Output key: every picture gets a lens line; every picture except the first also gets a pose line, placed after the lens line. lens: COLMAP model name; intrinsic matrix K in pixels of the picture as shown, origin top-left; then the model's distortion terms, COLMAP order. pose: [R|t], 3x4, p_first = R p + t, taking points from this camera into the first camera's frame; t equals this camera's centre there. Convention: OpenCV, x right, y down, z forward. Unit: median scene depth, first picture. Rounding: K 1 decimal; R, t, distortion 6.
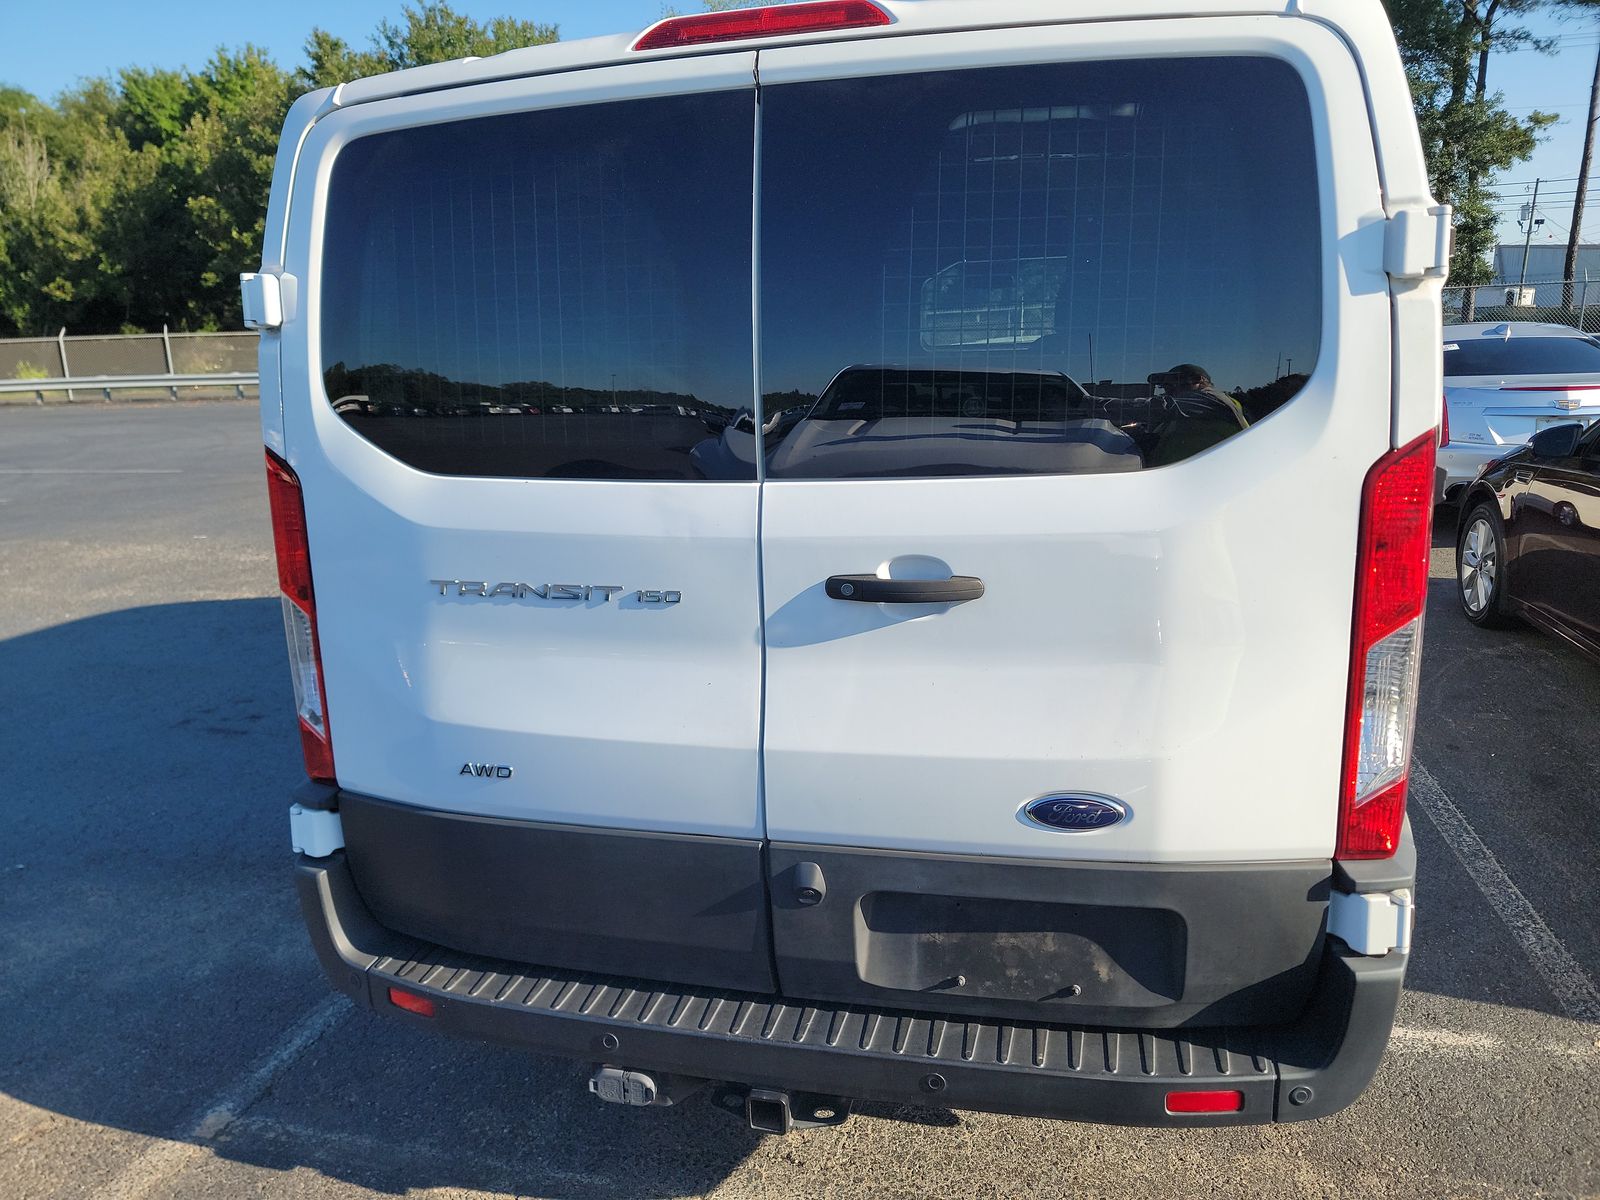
lens RADIAL K [[1099.4, 0, 799.6], [0, 1099.4, 616.9], [0, 0, 1]] dist [0.039369, -0.018010]
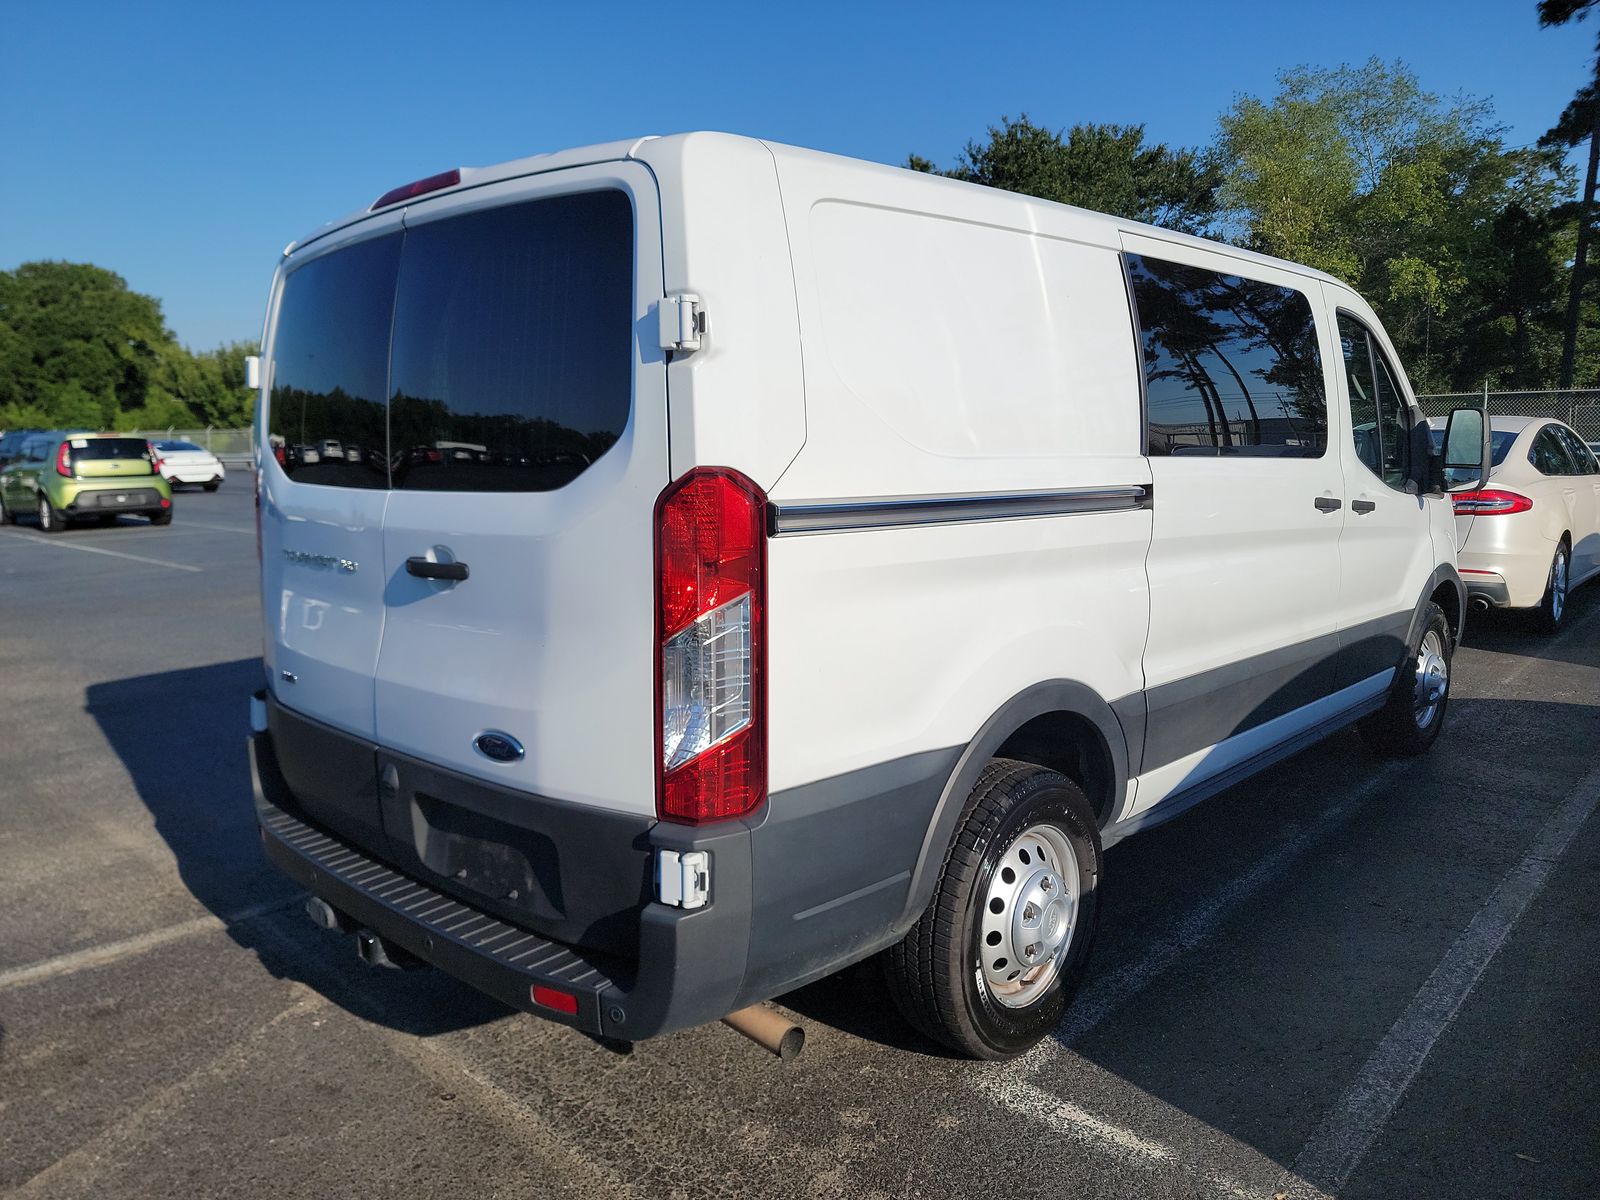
lens RADIAL K [[1099.4, 0, 798.2], [0, 1099.4, 586.7], [0, 0, 1]] dist [0.039369, -0.018010]
pose [[0.873856, 0.089380, -0.477899, 1.117797], [-0.135747, 0.988719, -0.063300, 0.021583], [0.466850, 0.120188, 0.876131, -0.008508]]
